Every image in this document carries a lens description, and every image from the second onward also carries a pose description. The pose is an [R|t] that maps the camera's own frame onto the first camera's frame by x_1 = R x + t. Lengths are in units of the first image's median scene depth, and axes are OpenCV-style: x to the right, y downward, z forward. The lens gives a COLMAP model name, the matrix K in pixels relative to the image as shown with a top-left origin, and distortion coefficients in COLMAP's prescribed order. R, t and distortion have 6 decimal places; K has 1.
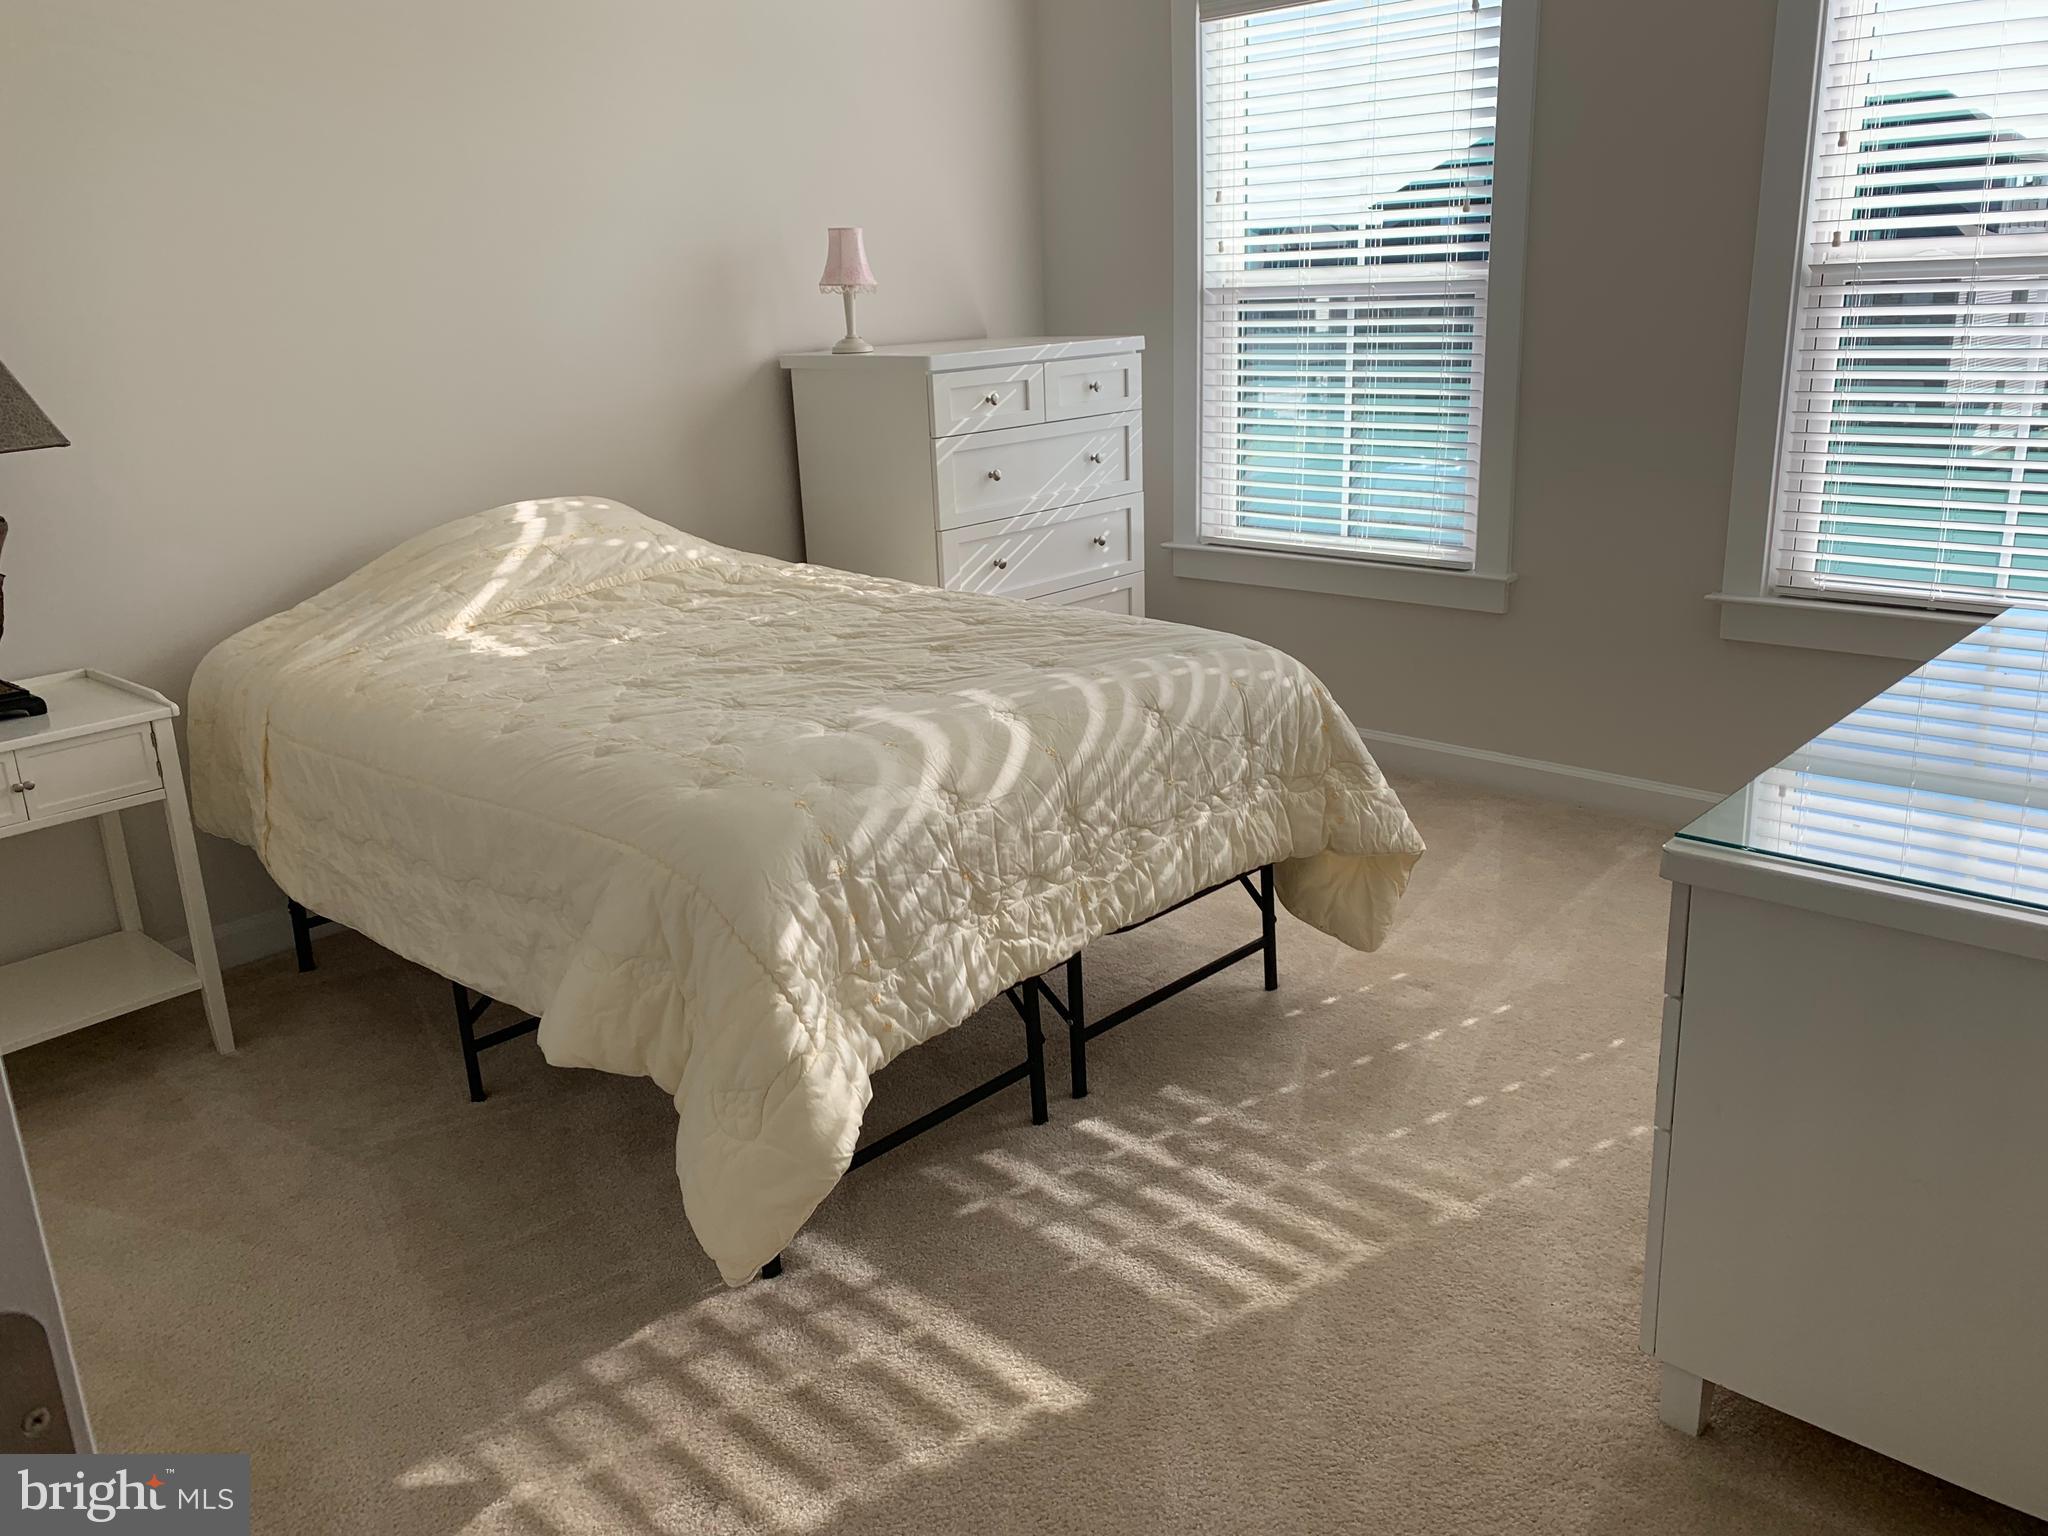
lens RADIAL K [[1592.0, 0, 1024.0], [0, 1592.0, 768.0], [0, 0, 1]] dist [0.038252, -0.000165]
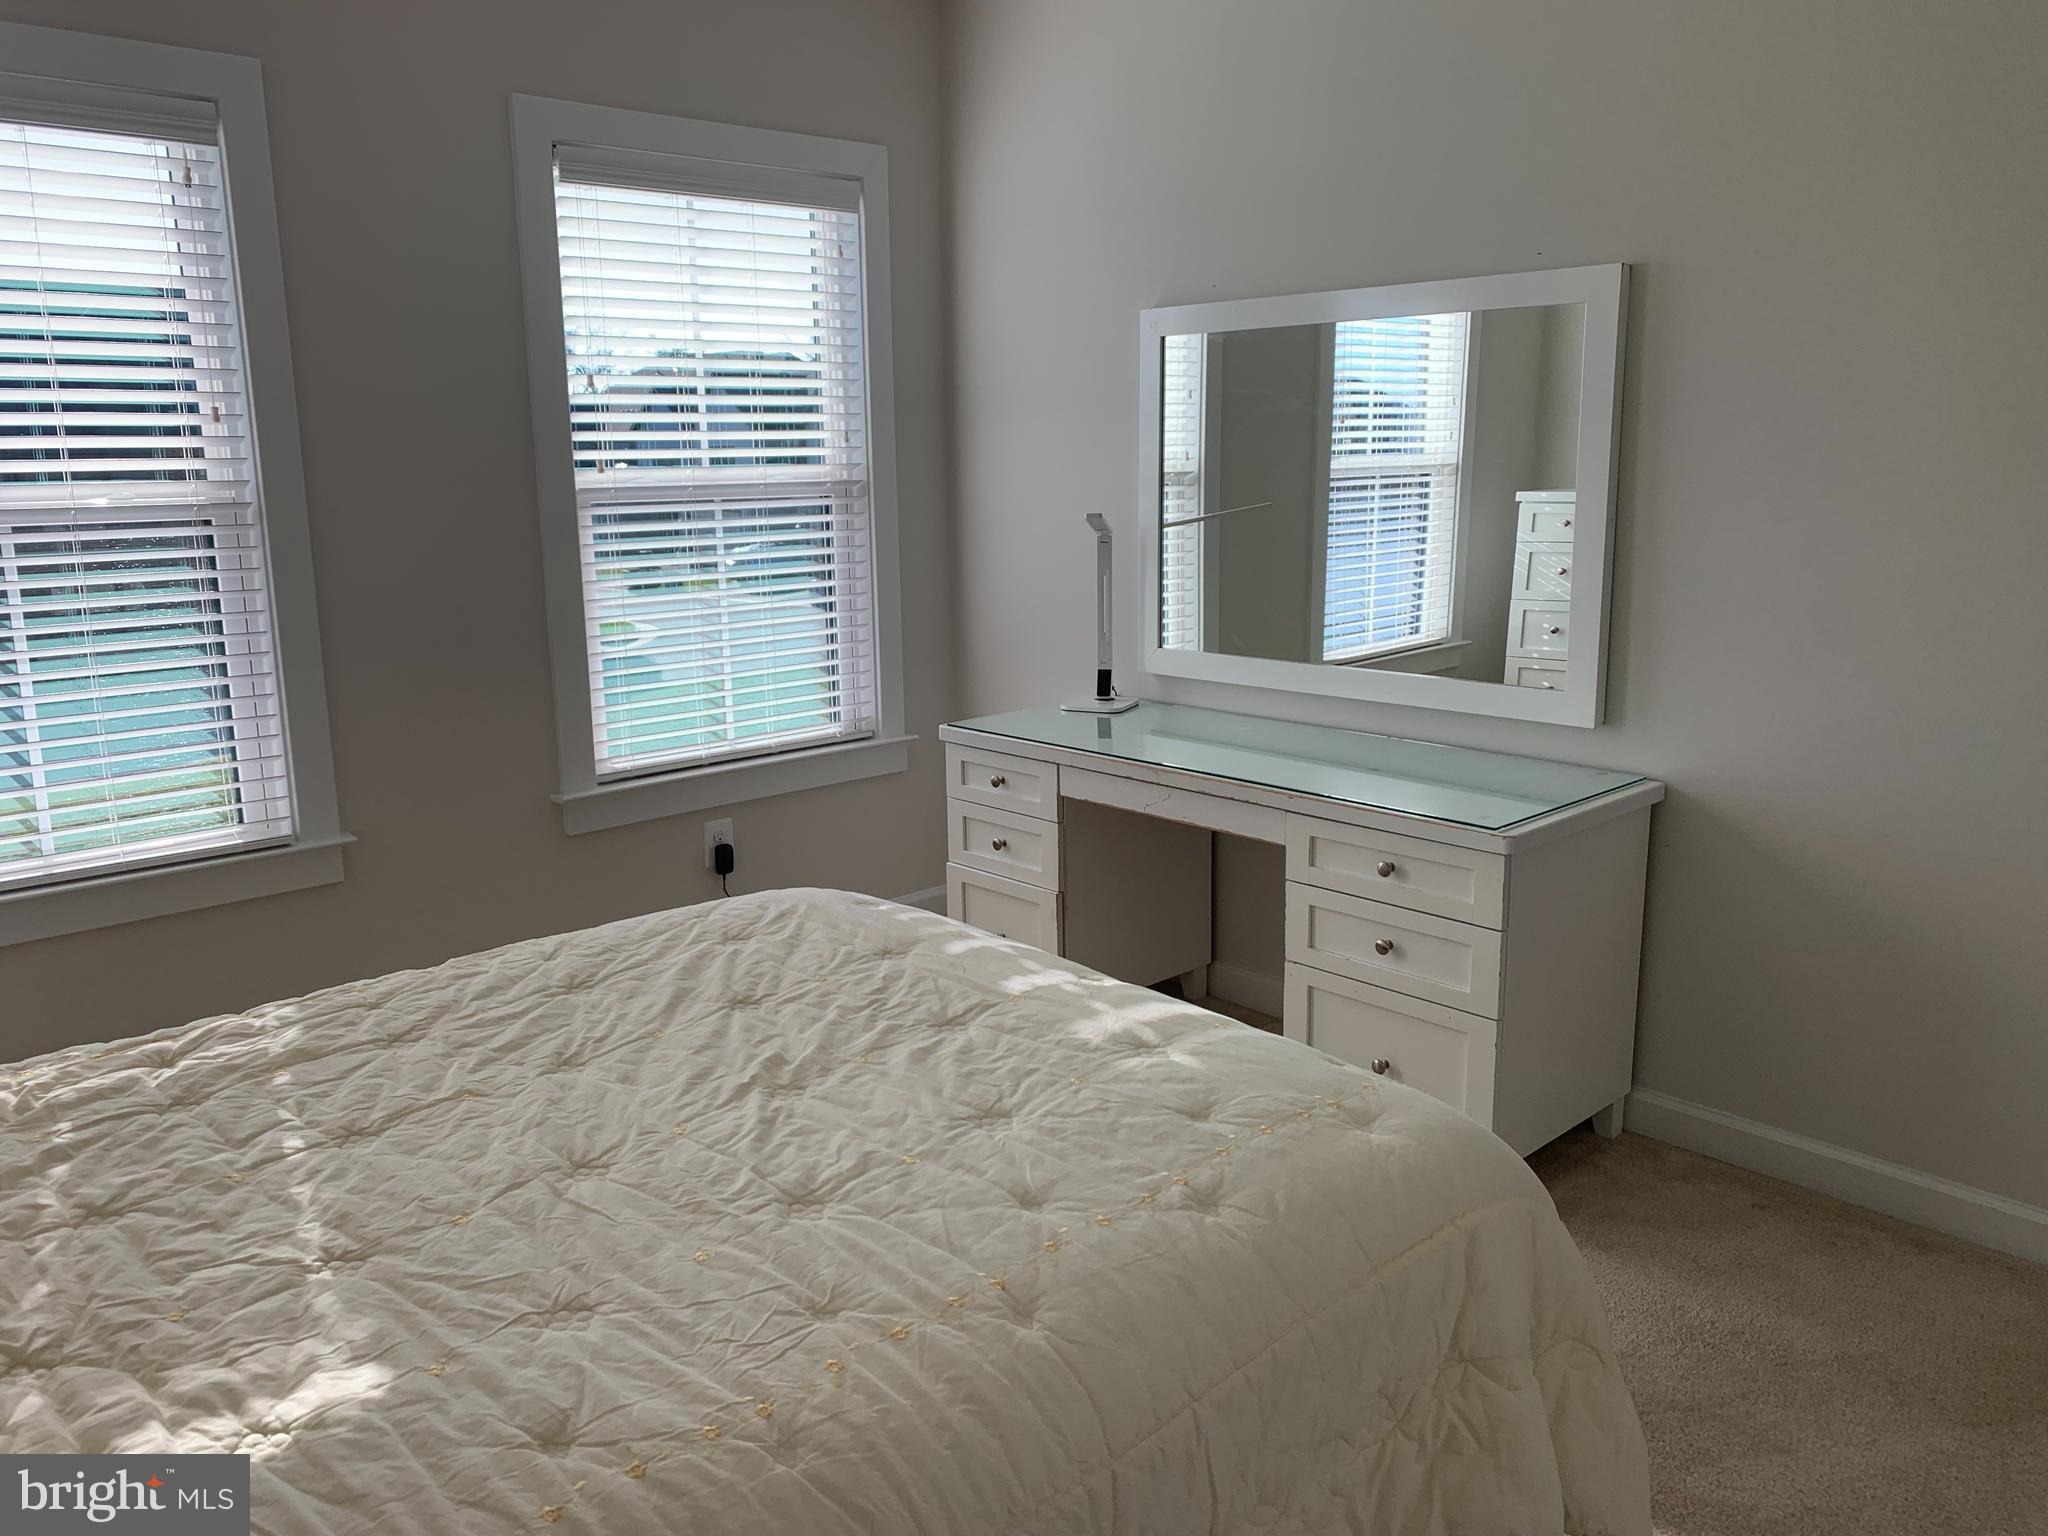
lens RADIAL K [[1592.0, 0, 1024.0], [0, 1592.0, 768.0], [0, 0, 1]] dist [0.038252, -0.000165]
pose [[0.068746, -0.156787, 0.985237, -0.600337], [0.318845, 0.939230, 0.127218, -0.173585], [-0.945311, 0.305392, 0.114559, 0.643155]]
